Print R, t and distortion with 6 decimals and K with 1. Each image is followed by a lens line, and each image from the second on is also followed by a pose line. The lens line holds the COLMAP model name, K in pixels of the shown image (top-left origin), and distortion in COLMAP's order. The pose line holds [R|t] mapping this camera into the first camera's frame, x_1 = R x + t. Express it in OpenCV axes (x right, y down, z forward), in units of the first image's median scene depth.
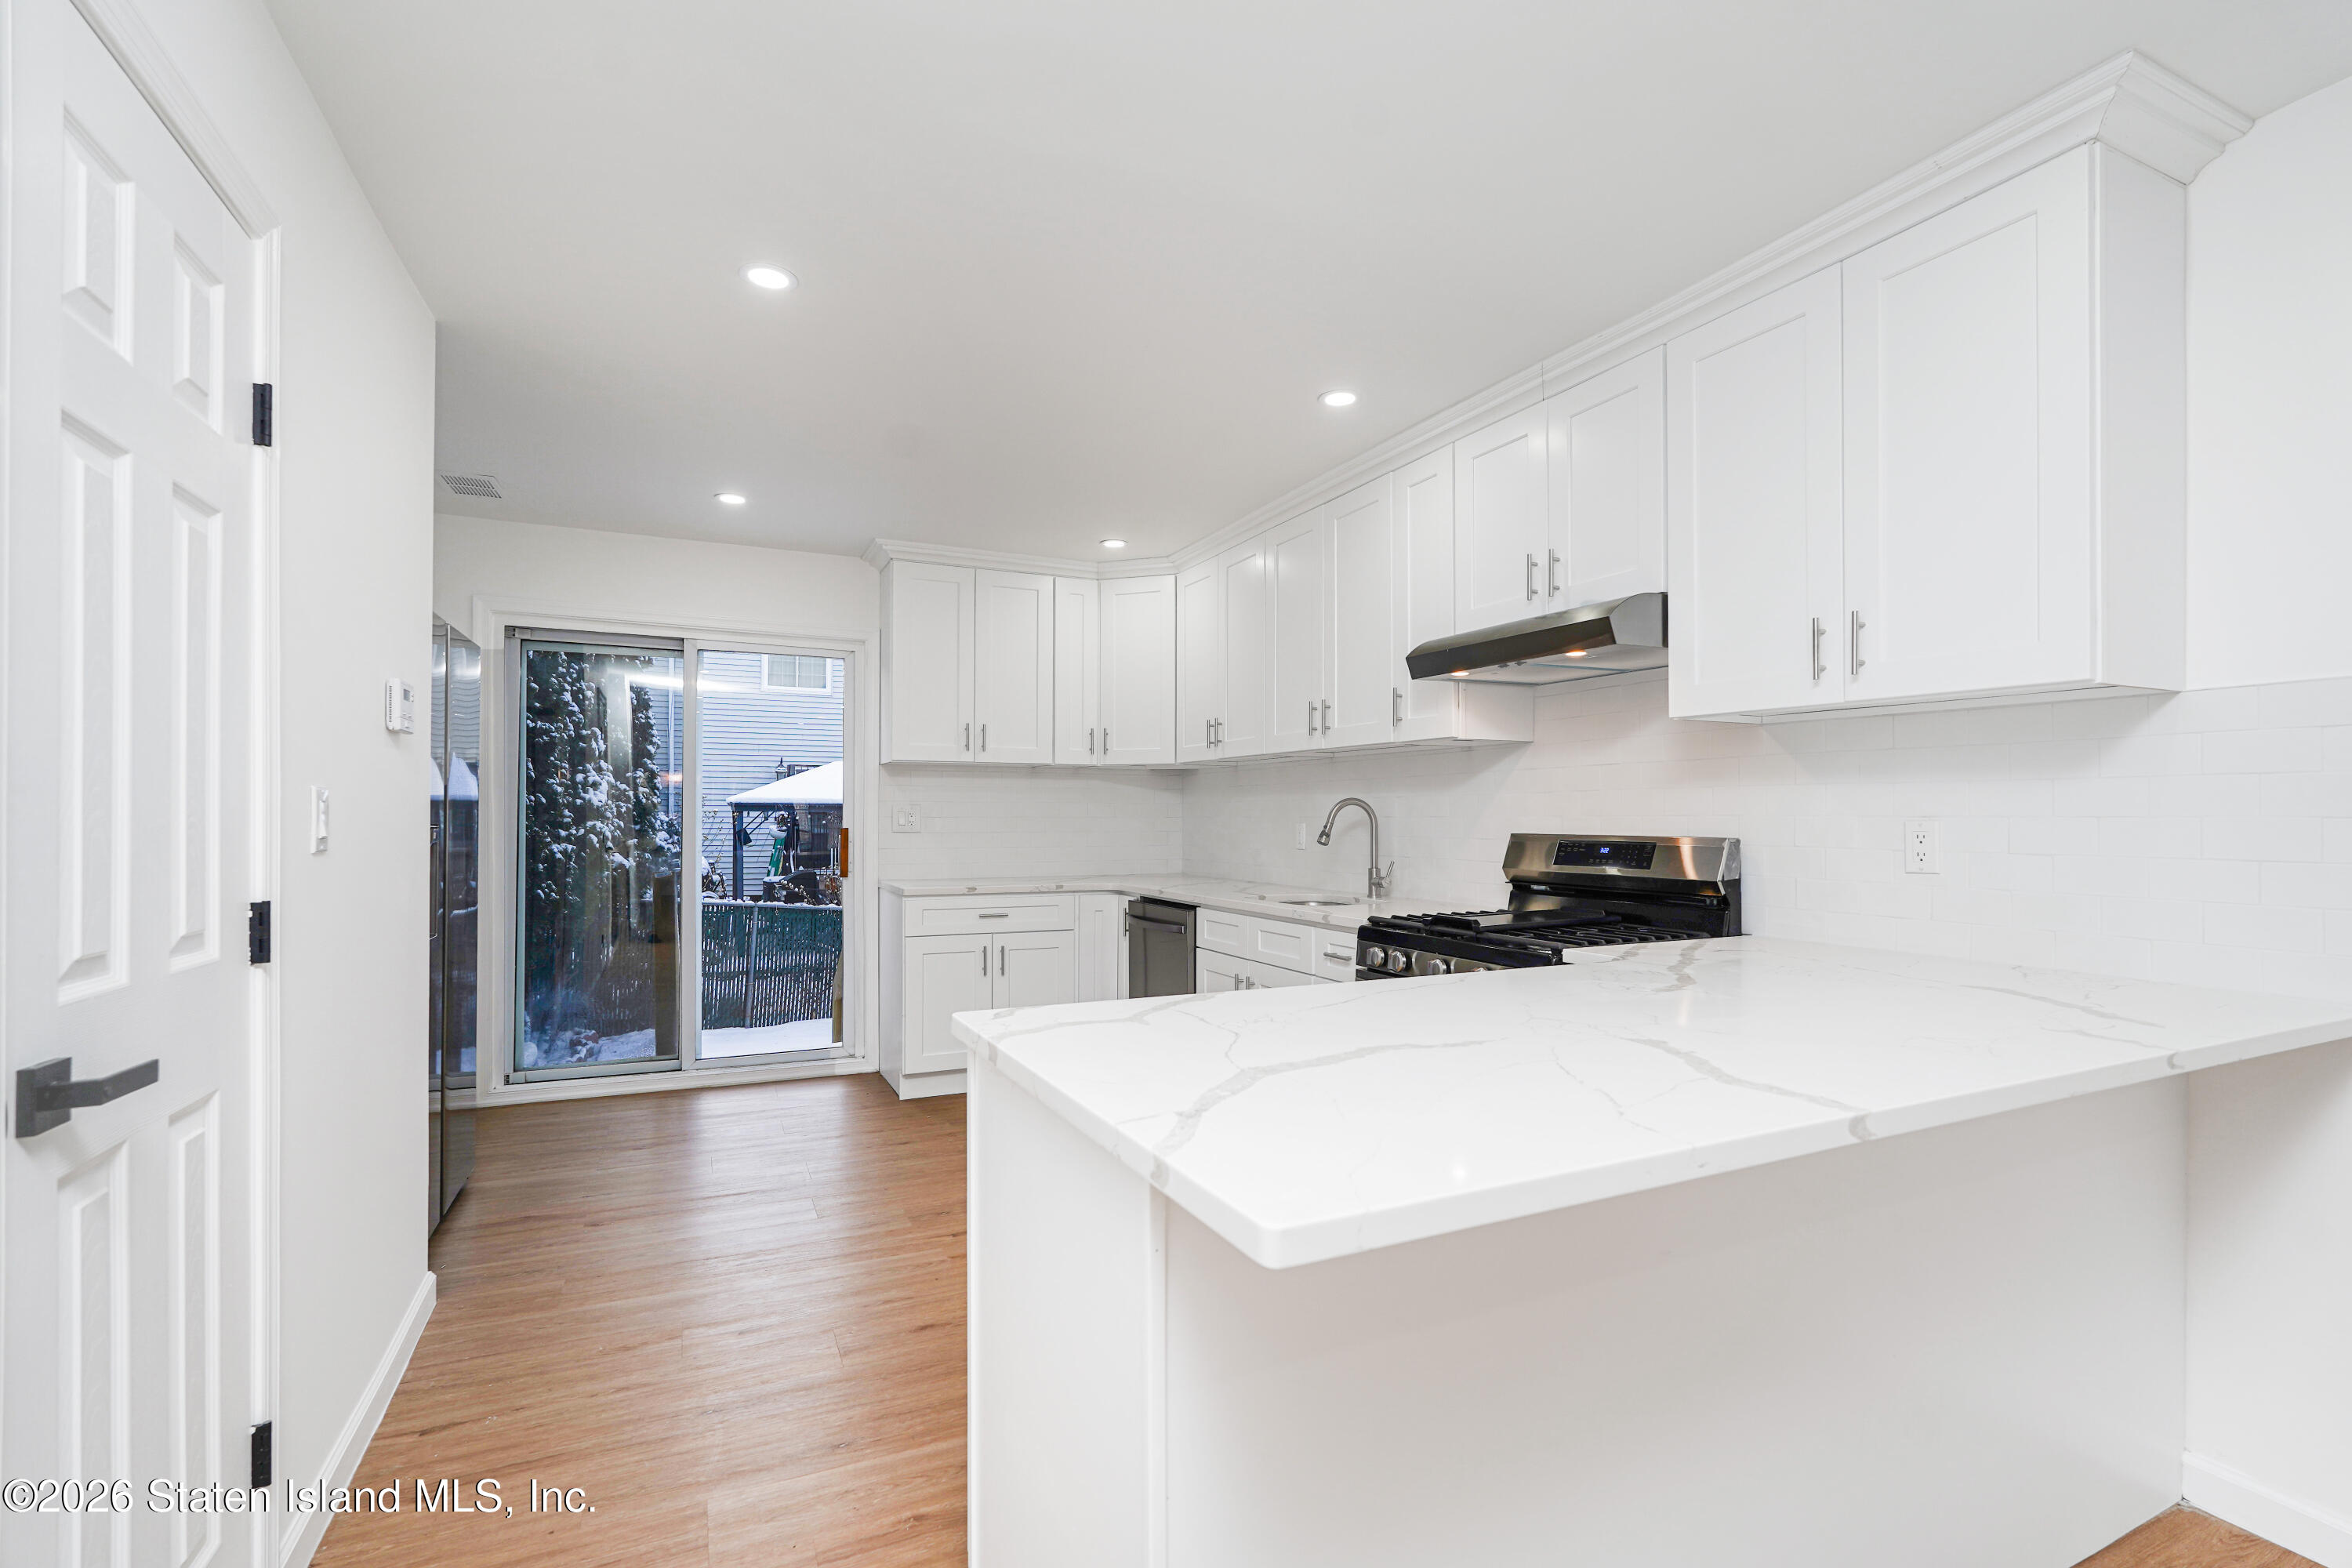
lens RADIAL K [[1038.6, 0, 1172.7], [0, 1038.6, 798.7], [0, 0, 1]] dist [-0.017208, 0.010169]
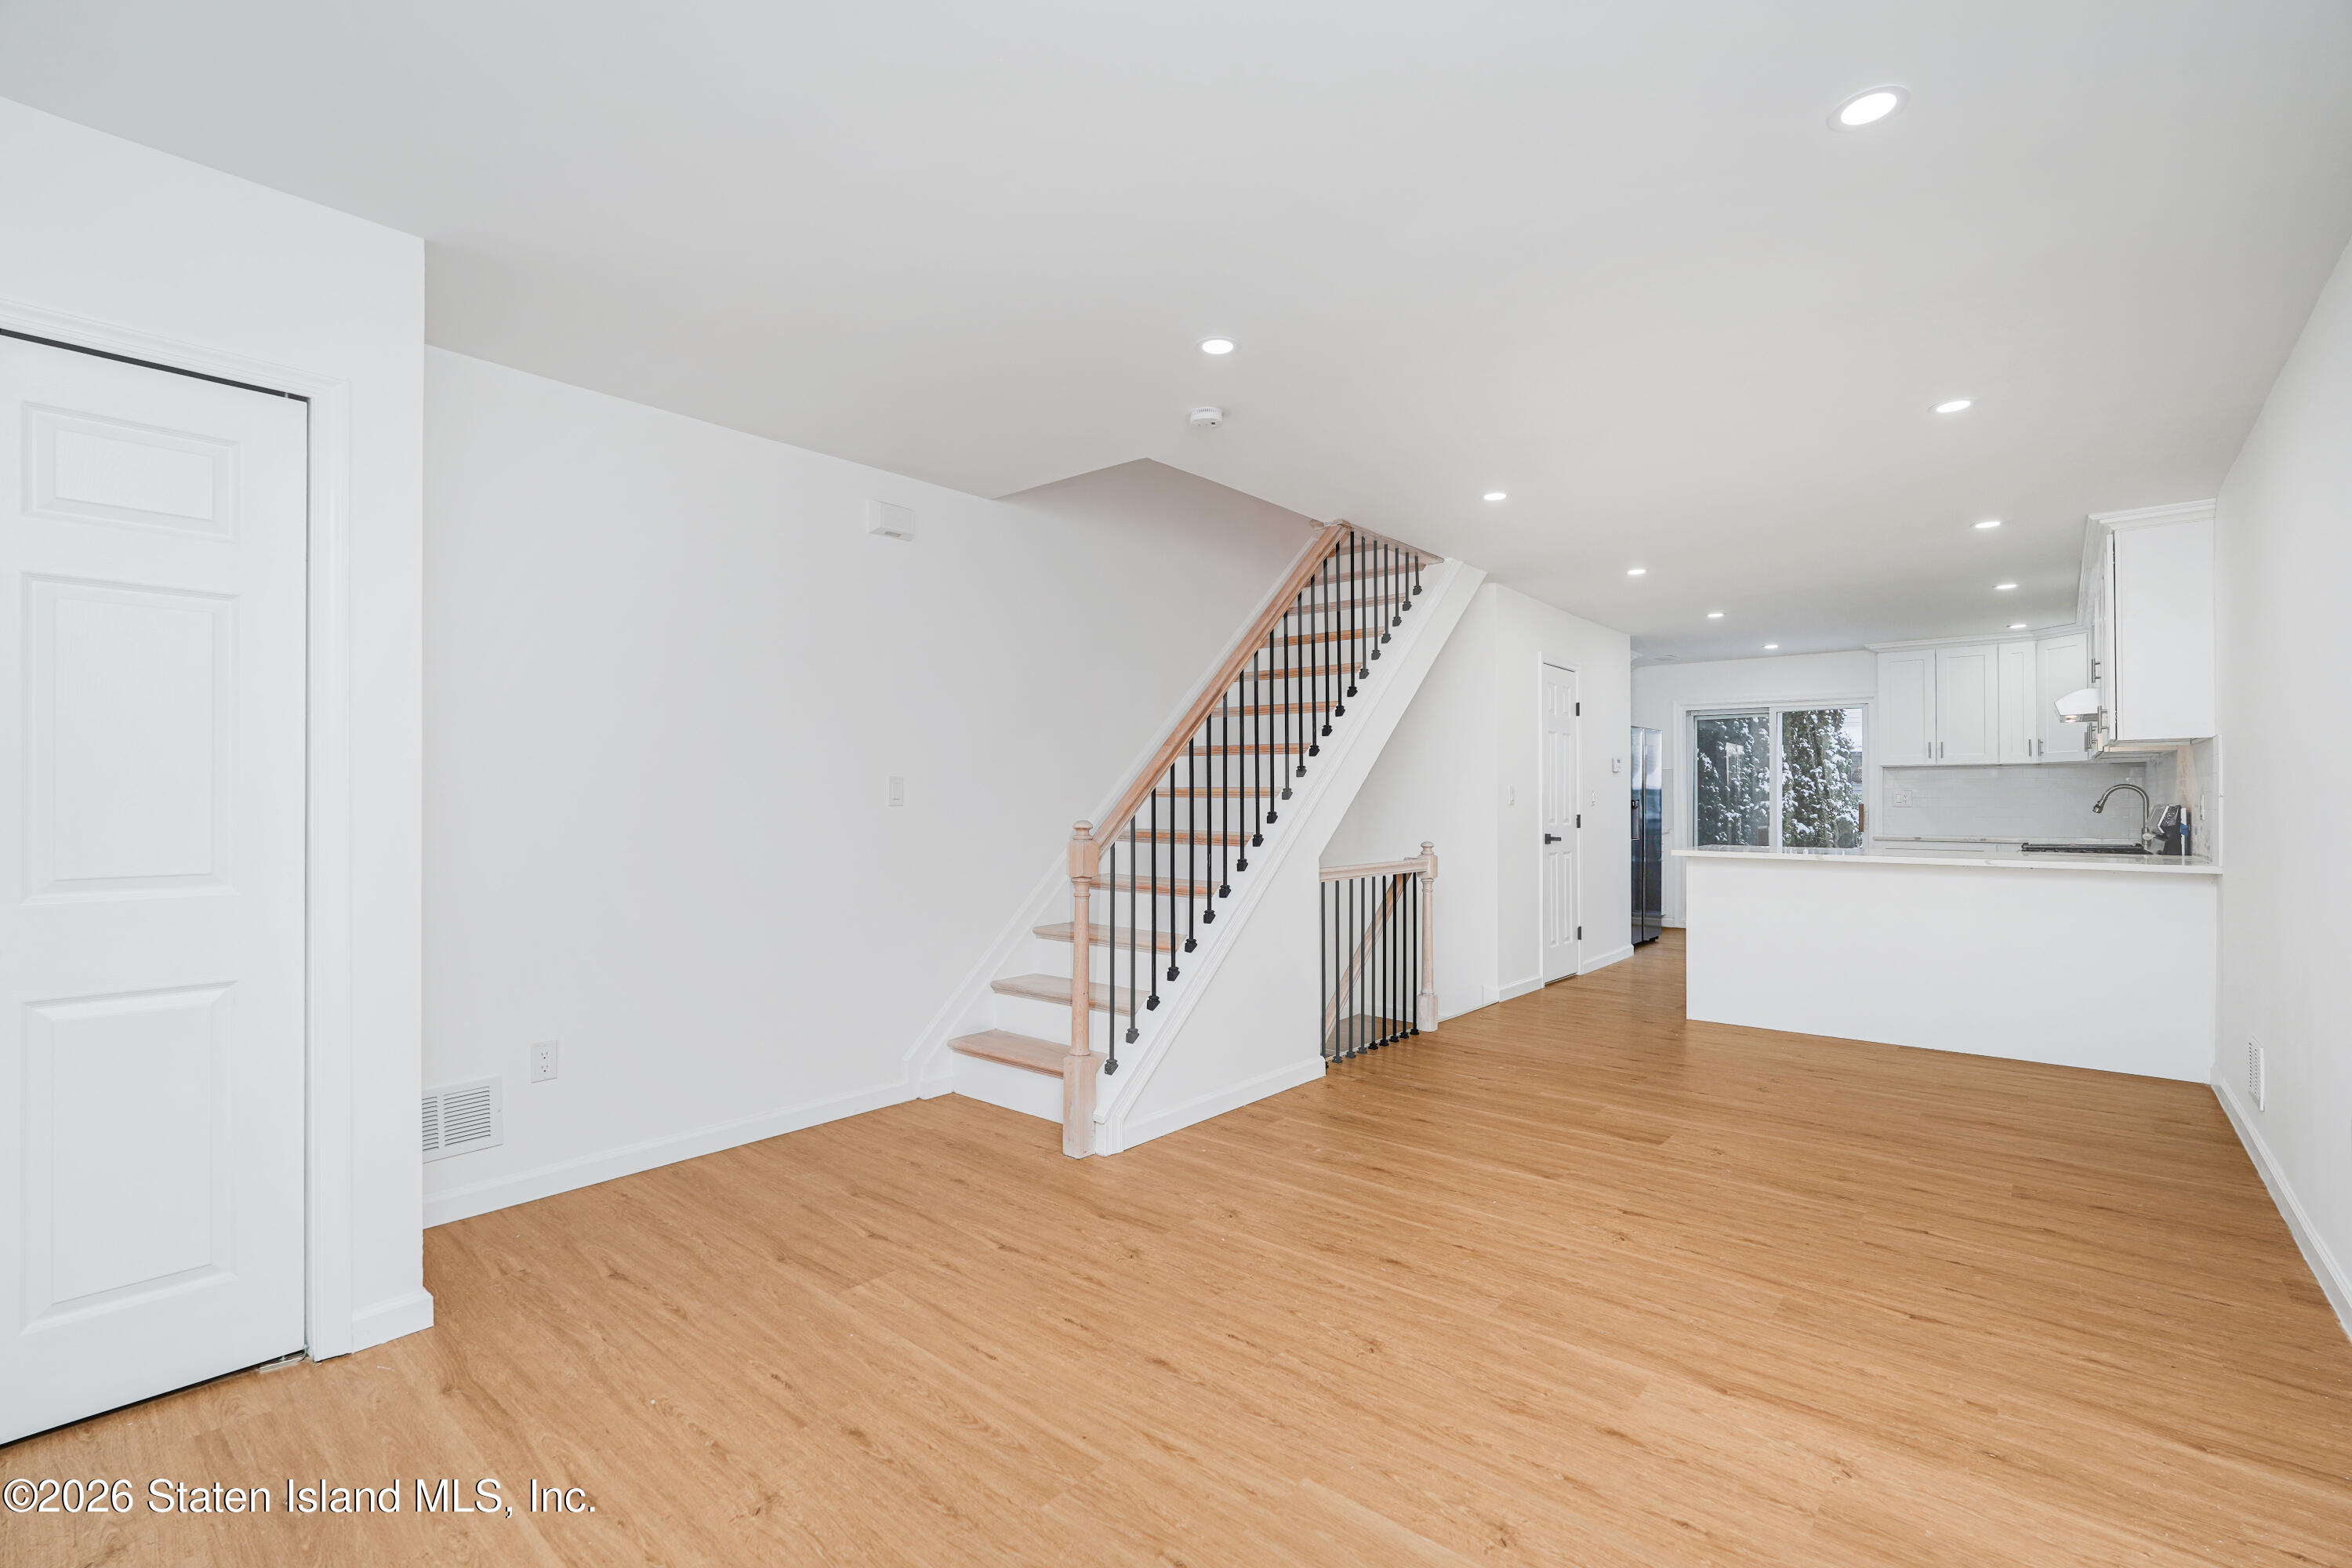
lens RADIAL K [[1038.6, 0, 1202.9], [0, 1038.6, 785.8], [0, 0, 1]] dist [-0.017208, 0.010169]
pose [[0.427471, -0.014635, -0.903911, 0.768336], [0.015036, 0.999846, -0.009078, -0.003605], [0.903904, -0.009711, 0.427625, -0.741835]]
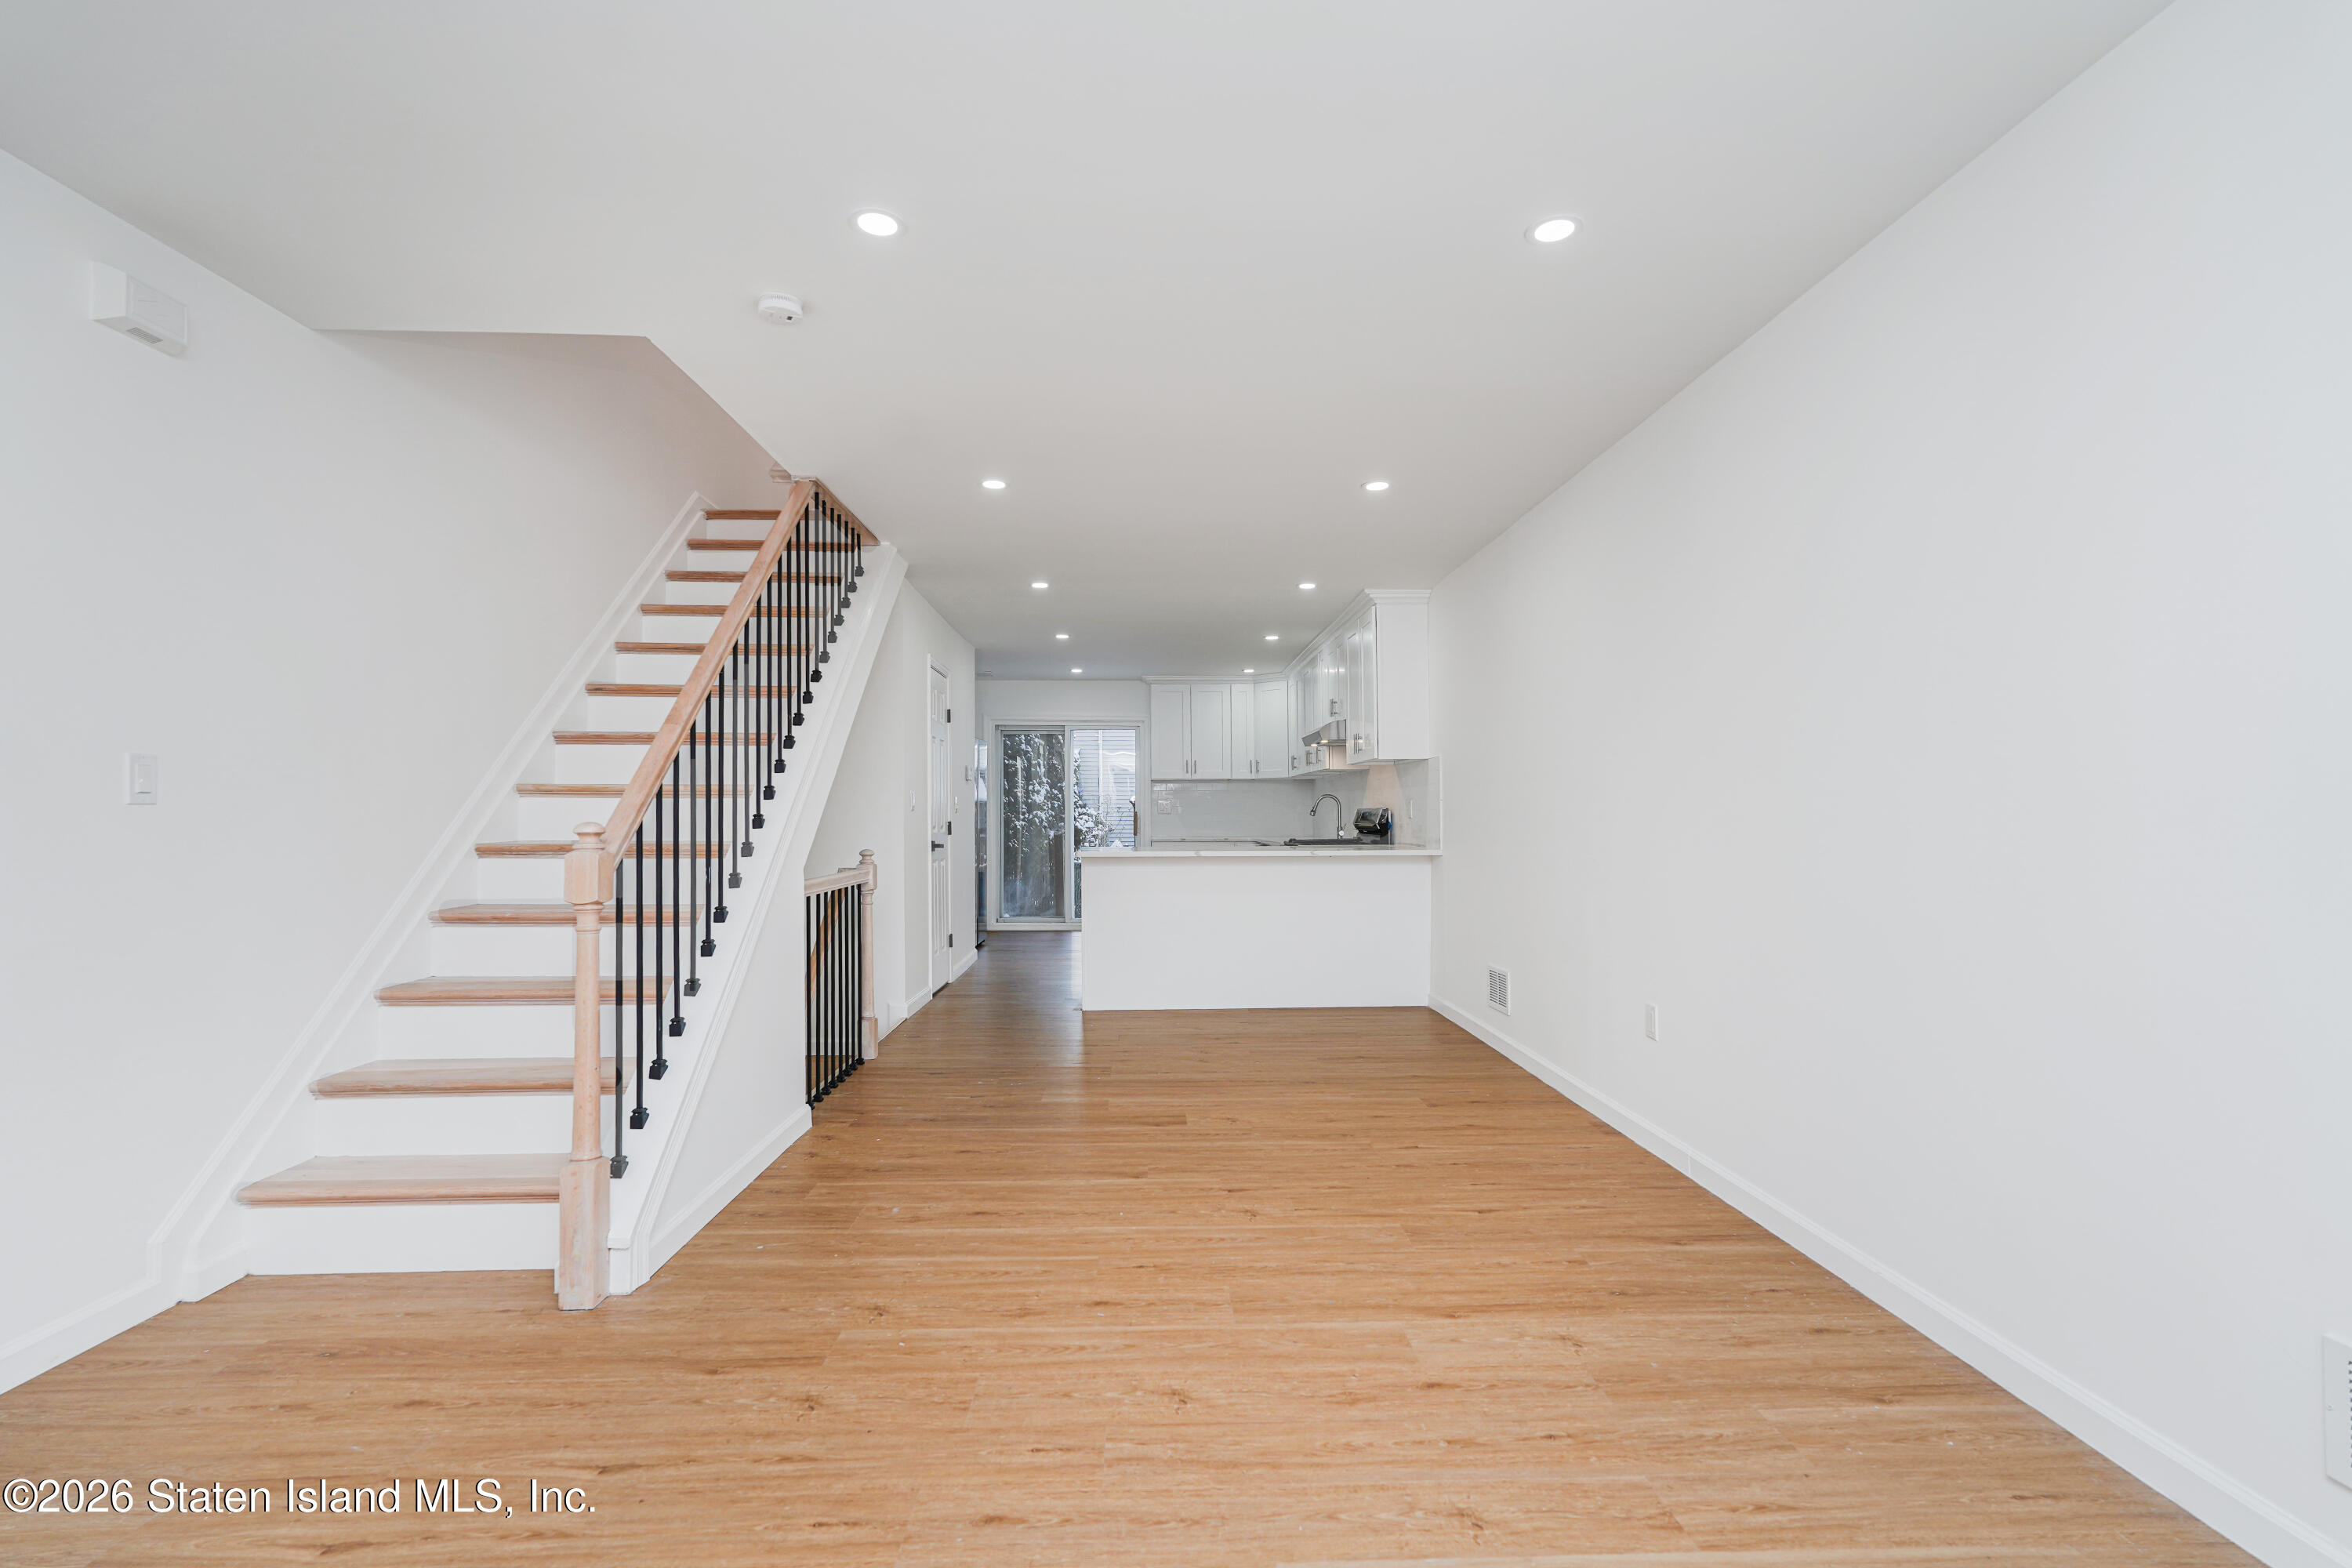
lens RADIAL K [[1038.6, 0, 1177.1], [0, 1038.6, 808.5], [0, 0, 1]] dist [-0.017208, 0.010169]
pose [[0.919354, -0.008338, -0.393343, 0.559968], [0.013396, 0.999859, 0.010116, 0.001959], [0.393203, -0.014569, 0.919336, -0.850349]]
